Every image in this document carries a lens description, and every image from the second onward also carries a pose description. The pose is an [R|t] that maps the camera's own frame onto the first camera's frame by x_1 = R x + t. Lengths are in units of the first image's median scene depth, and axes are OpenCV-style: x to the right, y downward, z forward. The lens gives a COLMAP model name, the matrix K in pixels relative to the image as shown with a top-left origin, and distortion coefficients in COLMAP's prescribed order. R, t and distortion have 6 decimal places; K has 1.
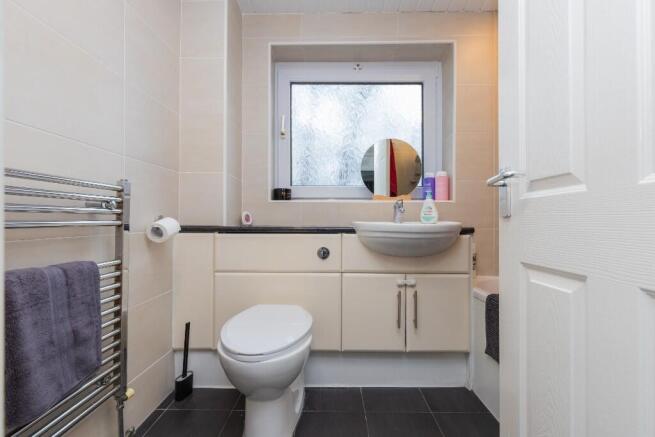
lens RADIAL K [[292.8, 0, 332.8], [0, 292.8, 220.7], [0, 0, 1]] dist [0.001609, 0.000050]
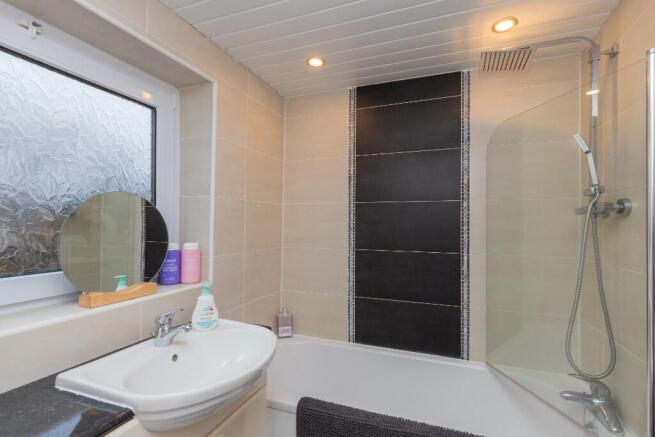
lens RADIAL K [[292.8, 0, 332.8], [0, 292.8, 220.7], [0, 0, 1]] dist [0.001609, 0.000050]
pose [[0.335972, -0.000860, 0.941872, -0.202694], [0.005227, 0.999986, -0.000952, -0.215230], [-0.941858, 0.005243, 0.335971, 0.399312]]
